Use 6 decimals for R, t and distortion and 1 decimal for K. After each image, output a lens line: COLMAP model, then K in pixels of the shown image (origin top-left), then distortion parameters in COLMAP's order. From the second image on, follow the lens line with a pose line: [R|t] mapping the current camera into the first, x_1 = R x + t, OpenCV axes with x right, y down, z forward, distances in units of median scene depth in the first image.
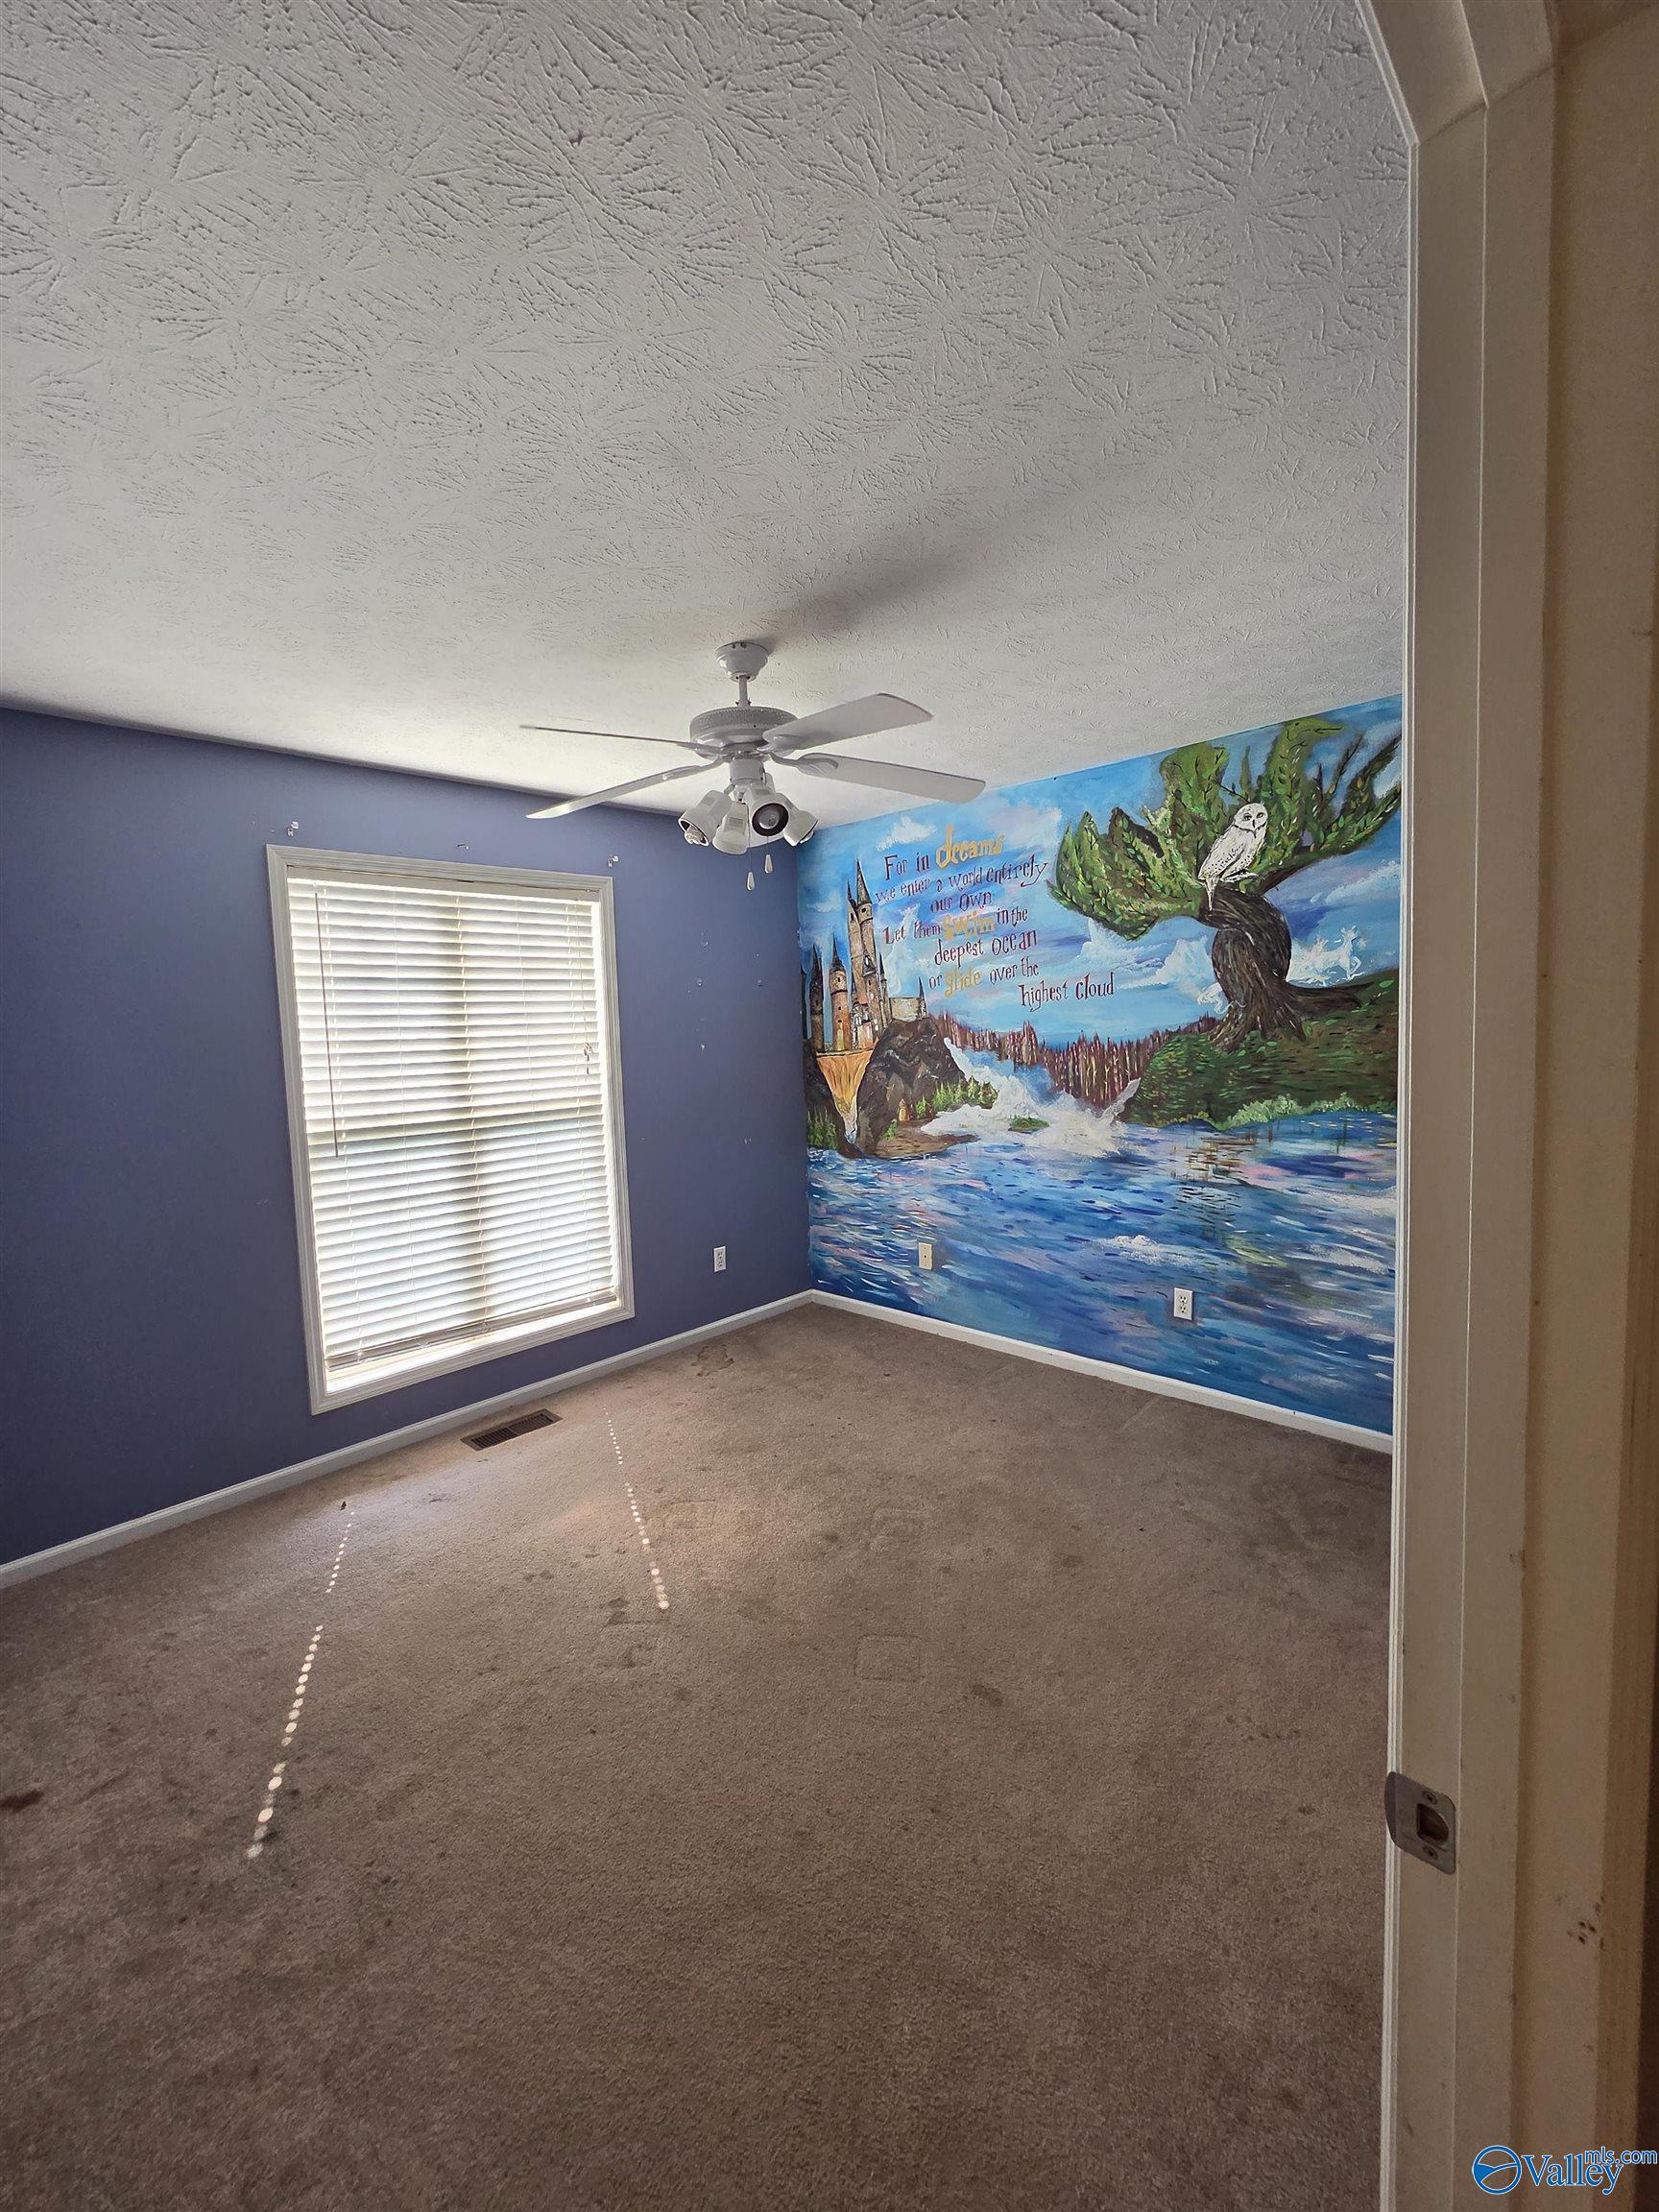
lens RADIAL K [[894.6, 0, 823.5], [0, 894.6, 1099.8], [0, 0, 1]] dist [-0.001281, 0.000608]
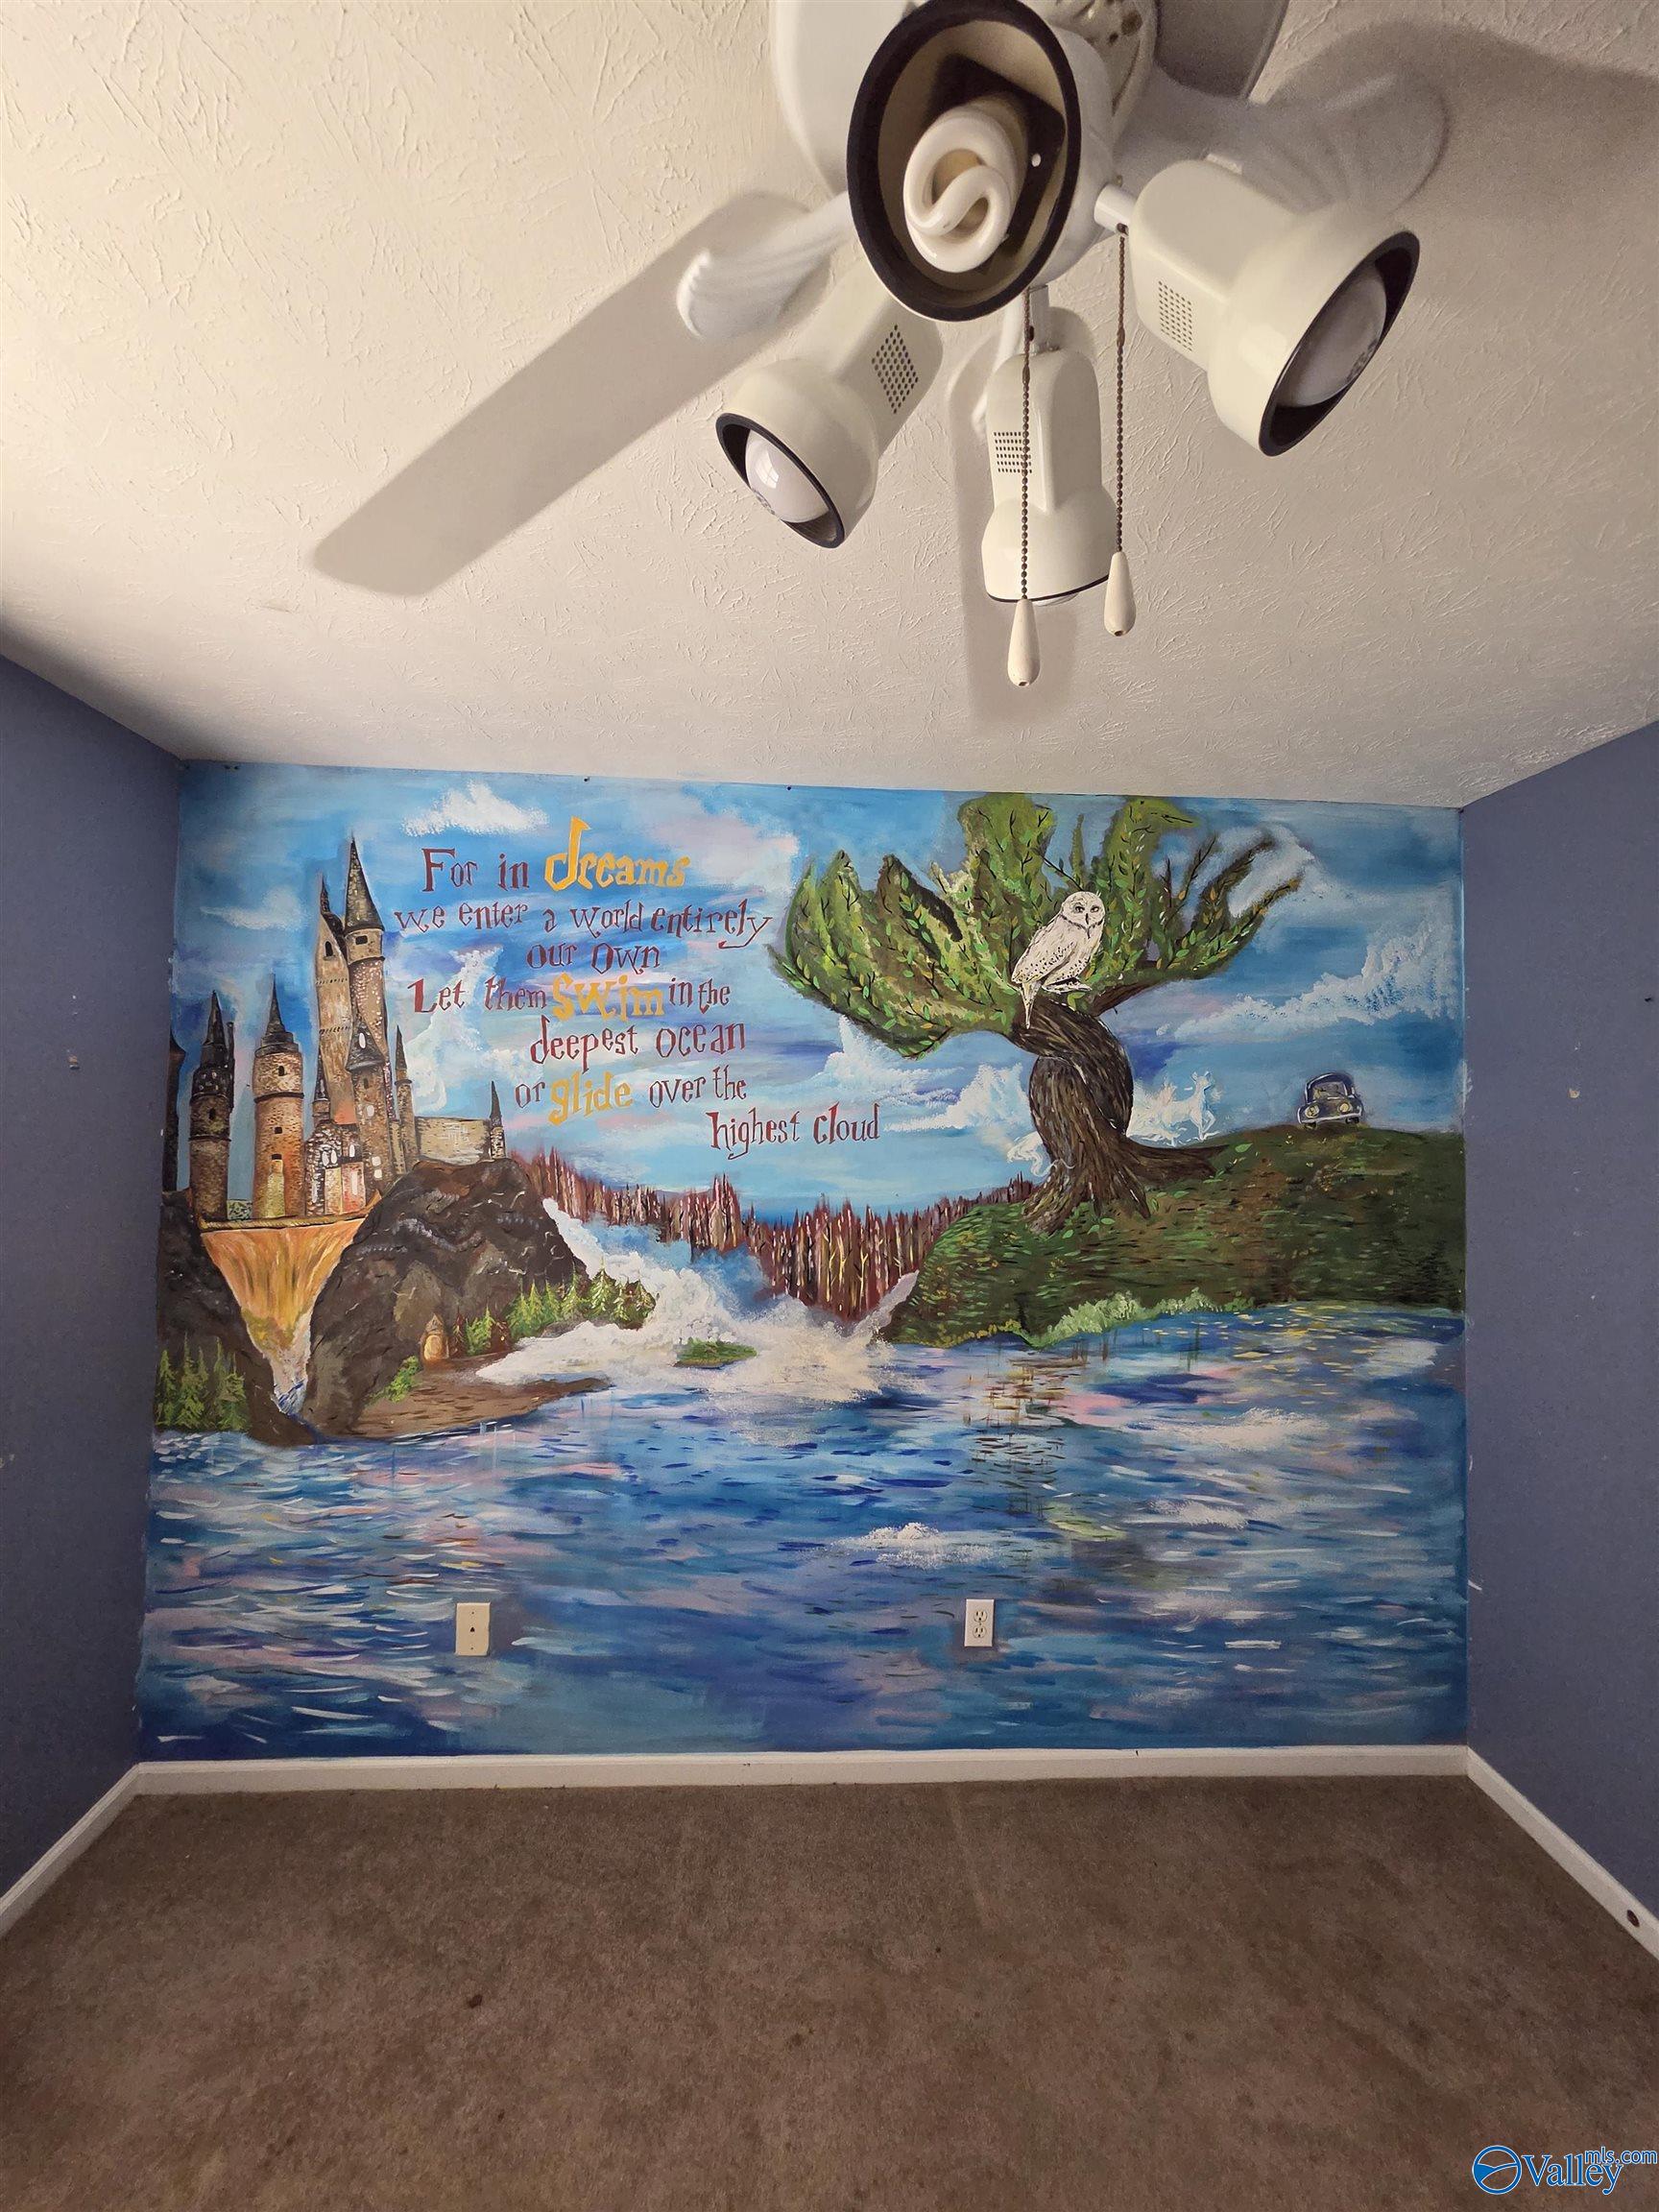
lens RADIAL K [[894.6, 0, 829.1], [0, 894.6, 1114.5], [0, 0, 1]] dist [-0.001281, 0.000608]
pose [[0.694373, 0.067580, 0.716435, -0.150348], [0.022403, 0.993068, -0.115387, -0.059994], [-0.719267, 0.096172, 0.688045, 0.563704]]
